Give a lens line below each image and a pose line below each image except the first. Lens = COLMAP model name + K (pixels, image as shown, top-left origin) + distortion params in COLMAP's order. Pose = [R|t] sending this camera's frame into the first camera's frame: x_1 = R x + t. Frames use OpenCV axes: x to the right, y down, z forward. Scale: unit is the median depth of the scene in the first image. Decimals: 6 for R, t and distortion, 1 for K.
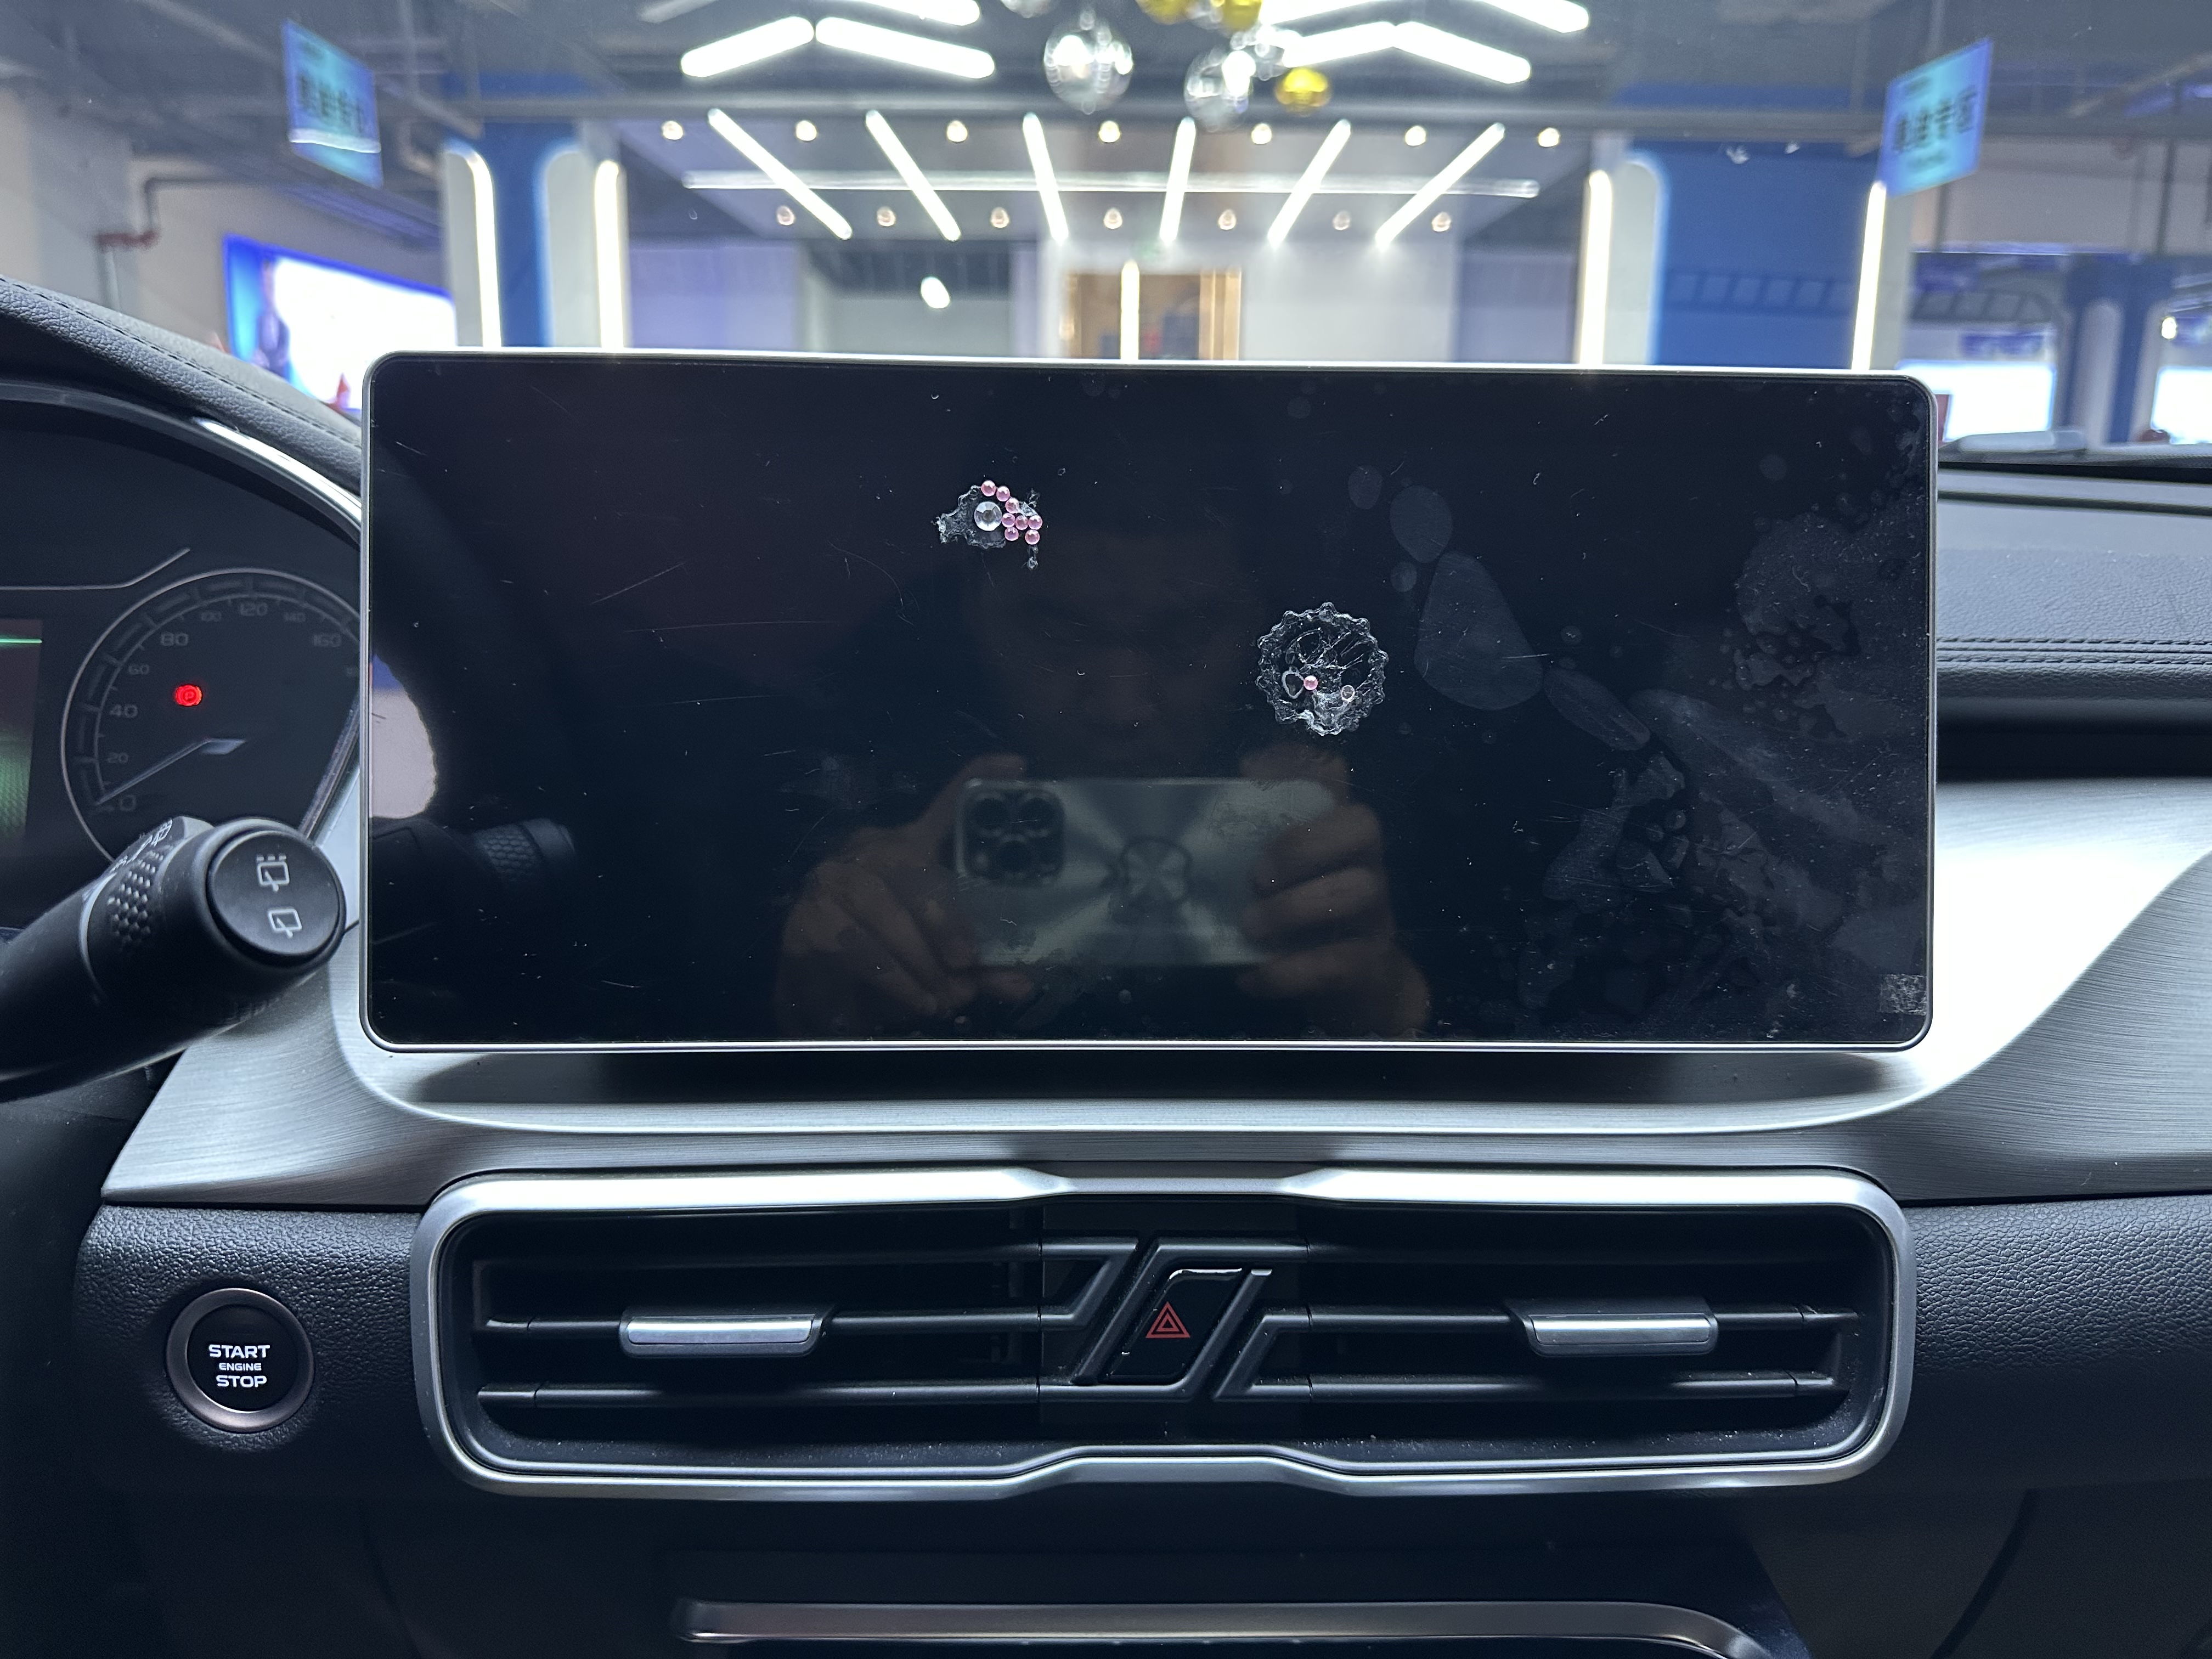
lens RADIAL K [[1538.0, 0, 1106.0], [0, 1538.0, 829.5], [0, 0, 1]] dist [0.005835, -0.002645]
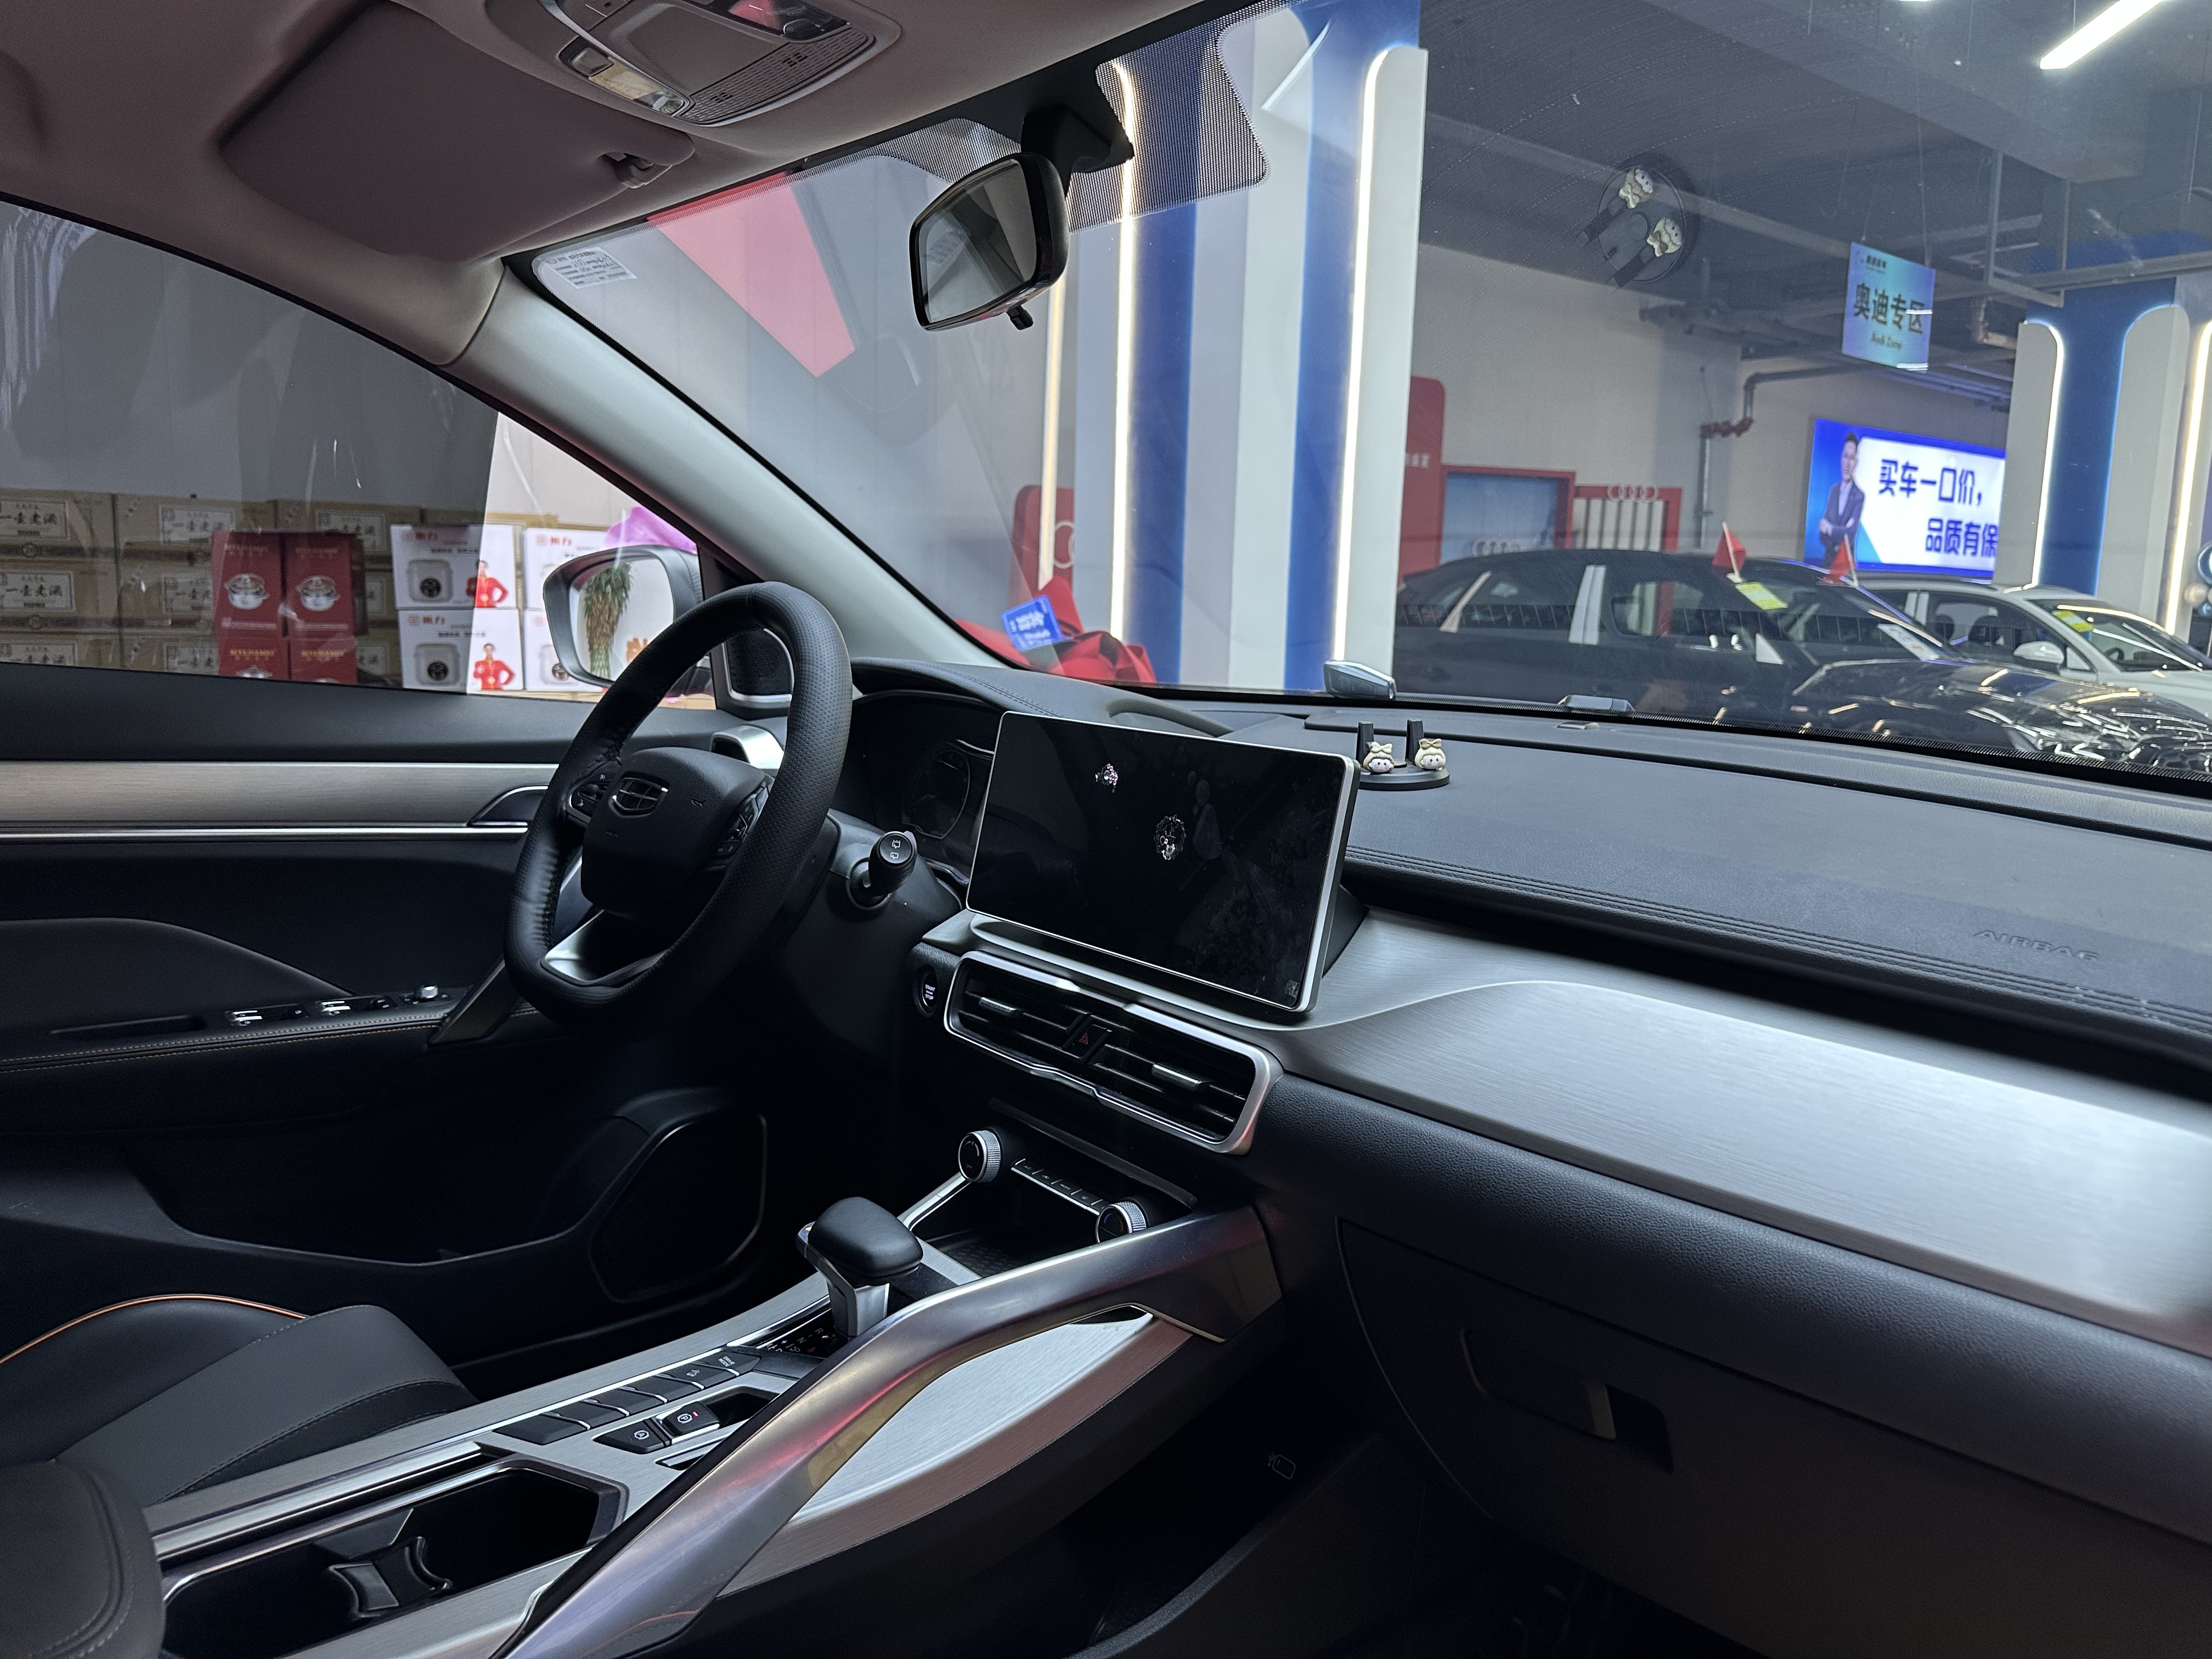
lens RADIAL K [[1558.9, 0, 1106.0], [0, 1558.9, 829.5], [0, 0, 1]] dist [0.003216, -0.087546]
pose [[0.605530, 0.125612, -0.785847, 2.325109], [-0.204371, 0.978893, -0.001008, -0.087430], [0.769133, 0.161215, 0.618421, -0.906451]]
